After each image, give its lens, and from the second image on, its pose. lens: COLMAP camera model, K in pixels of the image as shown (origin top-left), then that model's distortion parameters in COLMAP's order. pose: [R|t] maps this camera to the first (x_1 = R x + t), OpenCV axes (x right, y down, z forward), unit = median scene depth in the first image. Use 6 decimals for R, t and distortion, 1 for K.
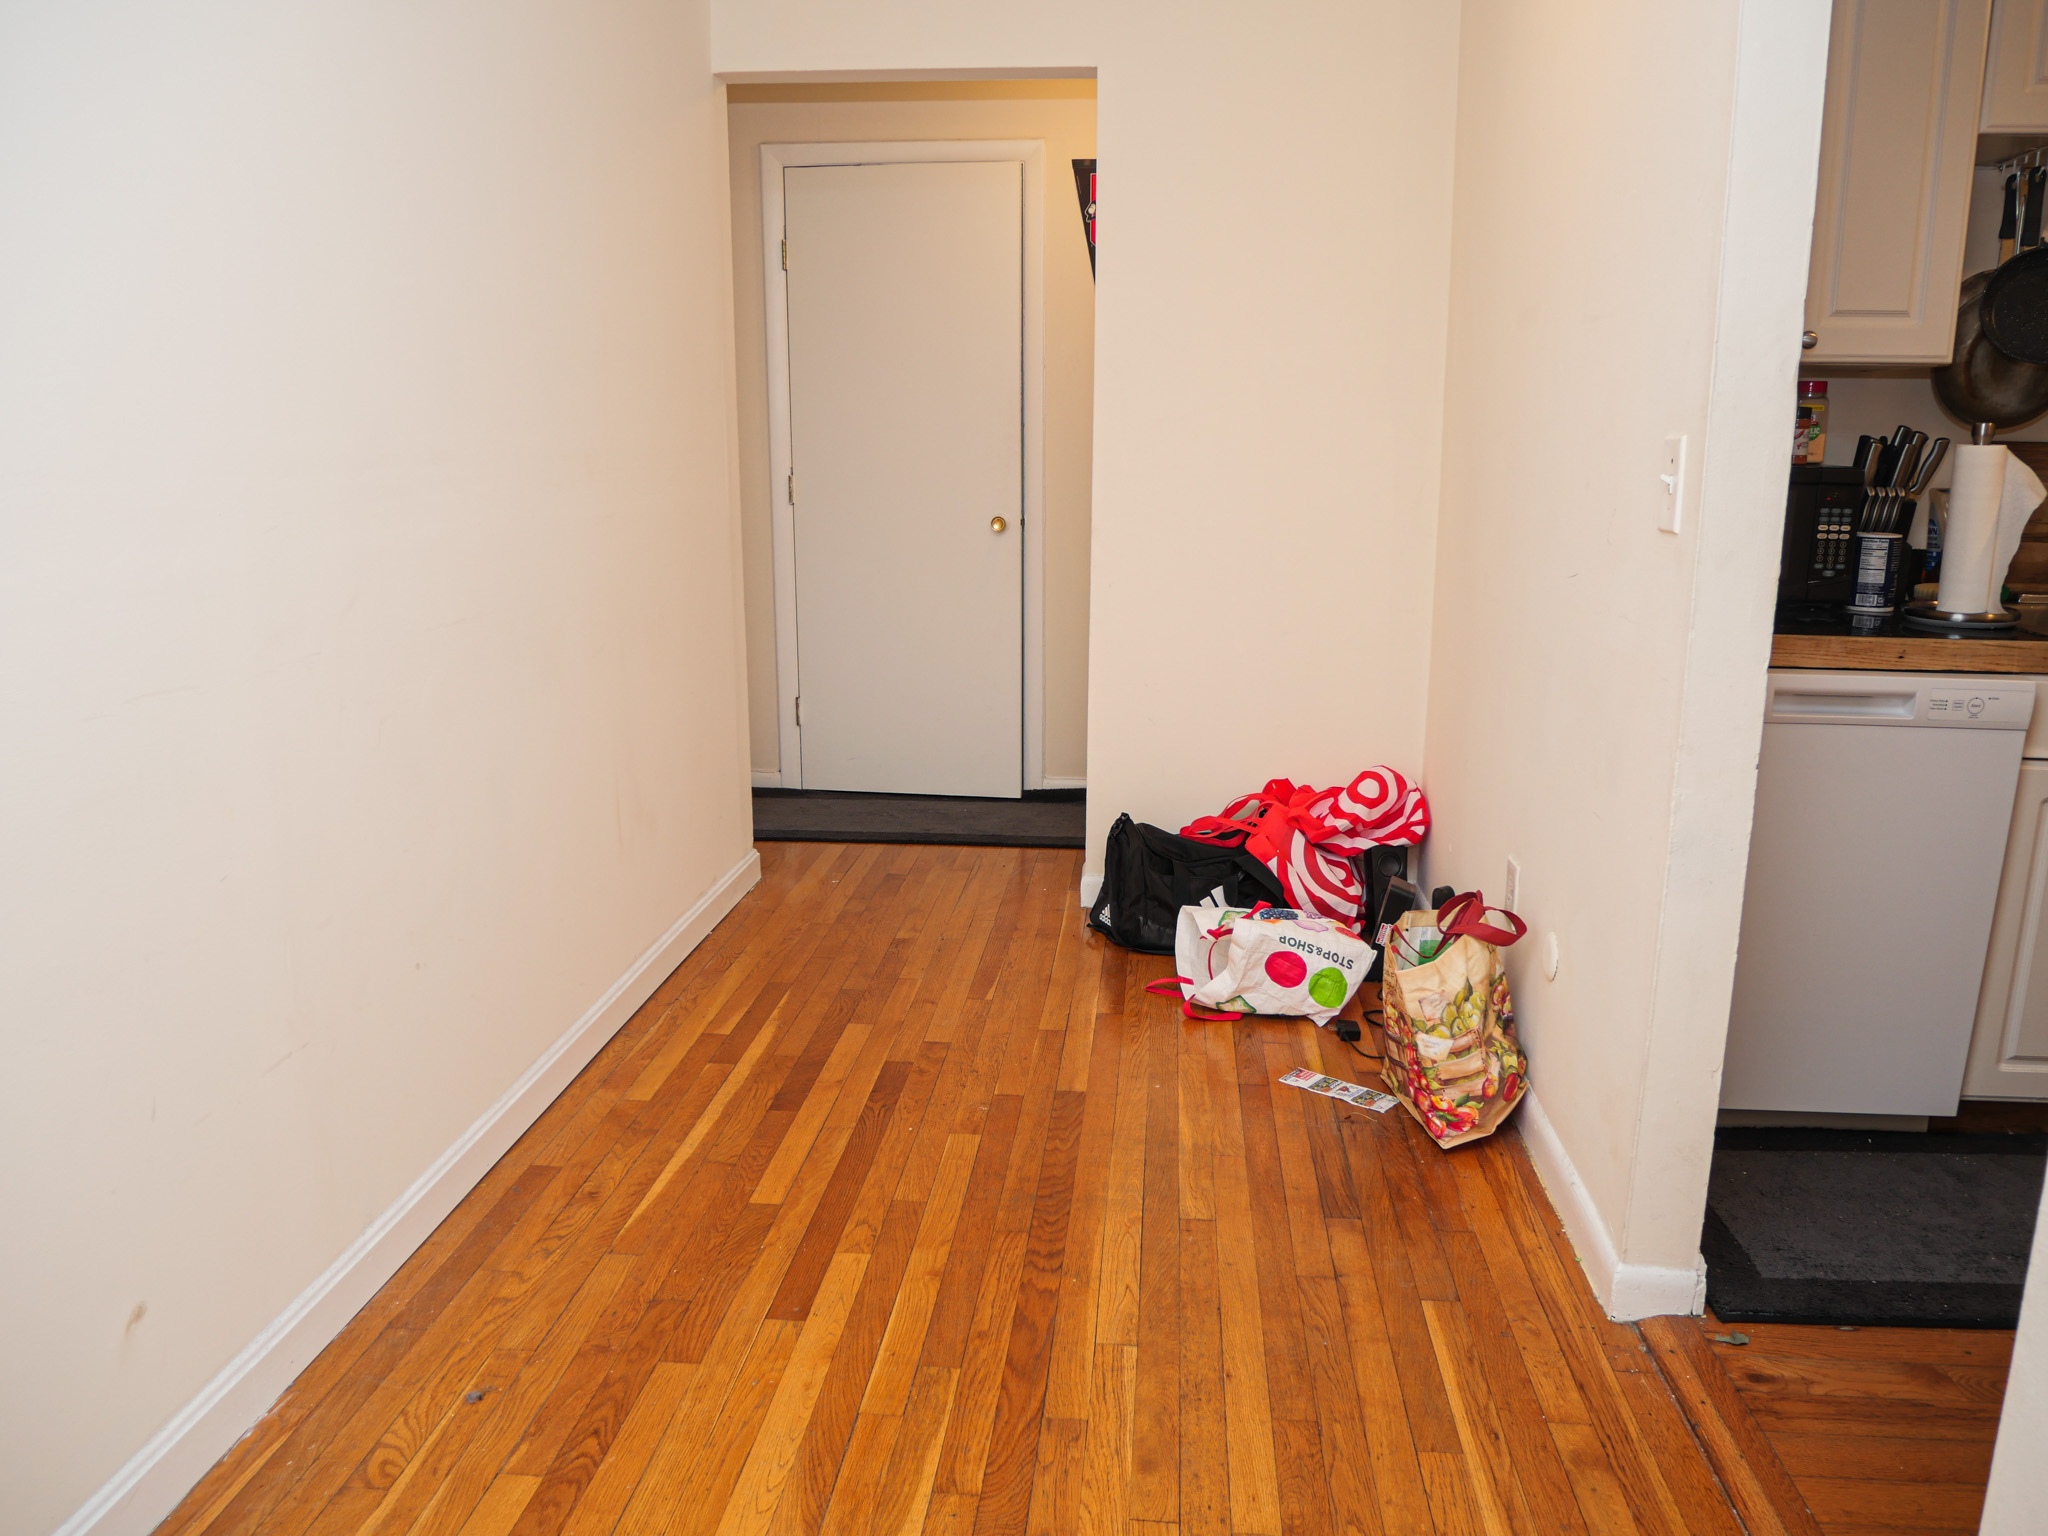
lens RADIAL K [[1508.2, 0, 1030.7], [0, 1508.2, 771.5], [0, 0, 1]] dist [-0.068099, 0.026091]
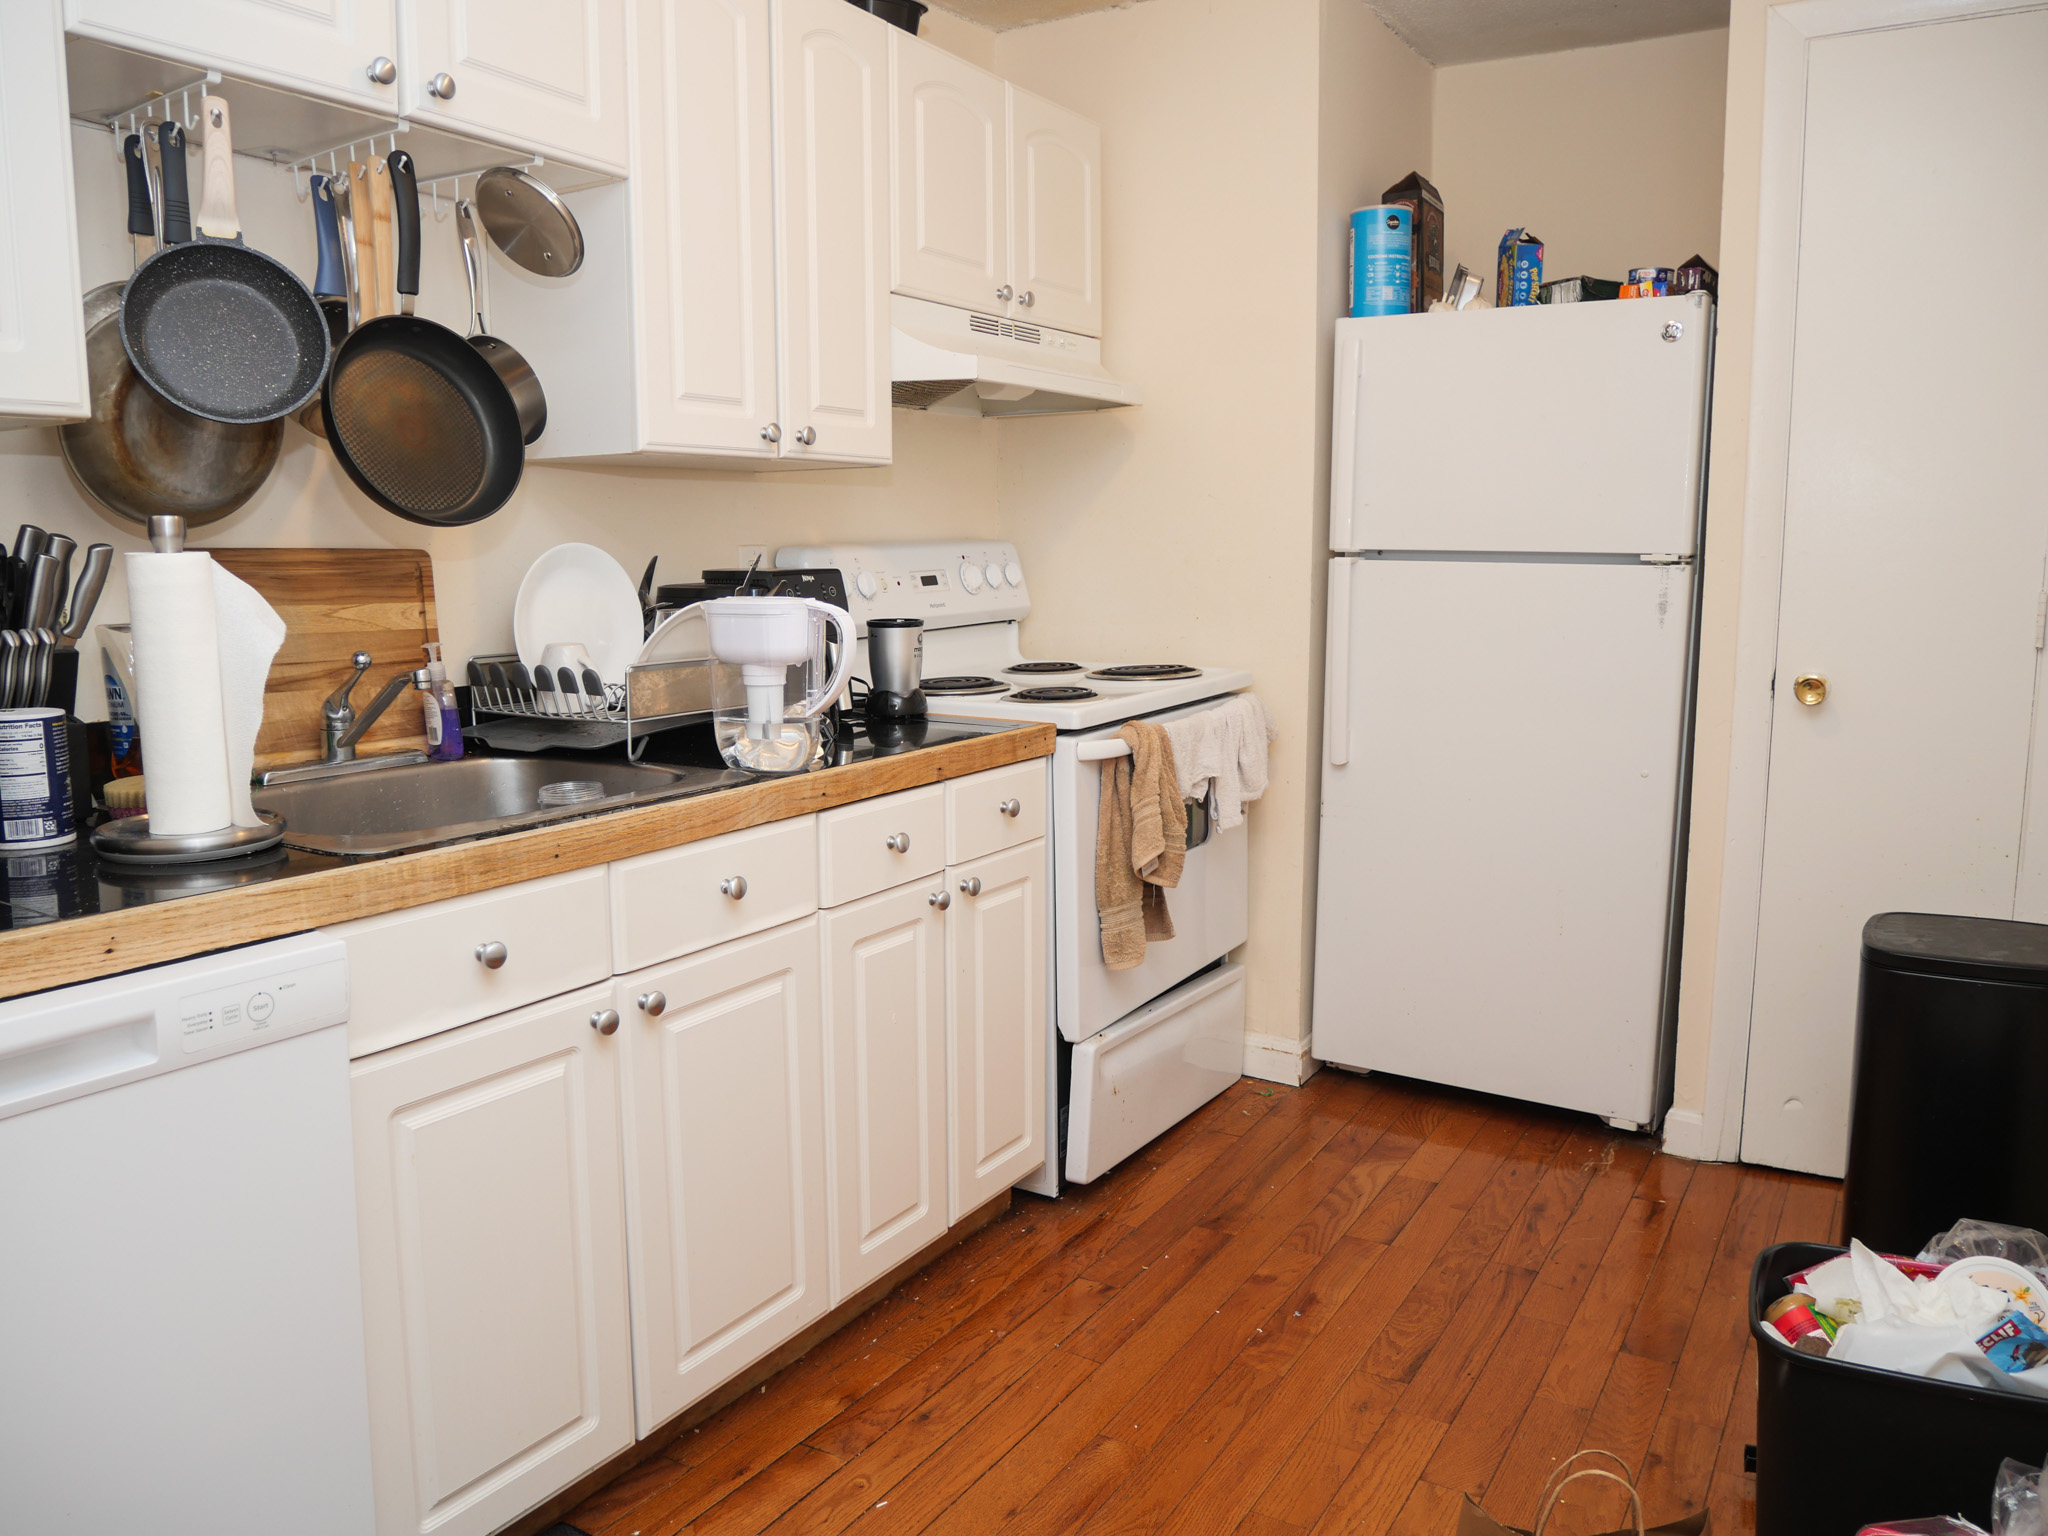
lens RADIAL K [[1508.2, 0, 1030.7], [0, 1508.2, 771.5], [0, 0, 1]] dist [-0.068099, 0.026091]
pose [[0.449809, -0.134421, 0.882951, 0.246477], [0.199010, 0.978839, 0.047636, -0.088195], [-0.870670, 0.154289, 0.467042, 0.400885]]
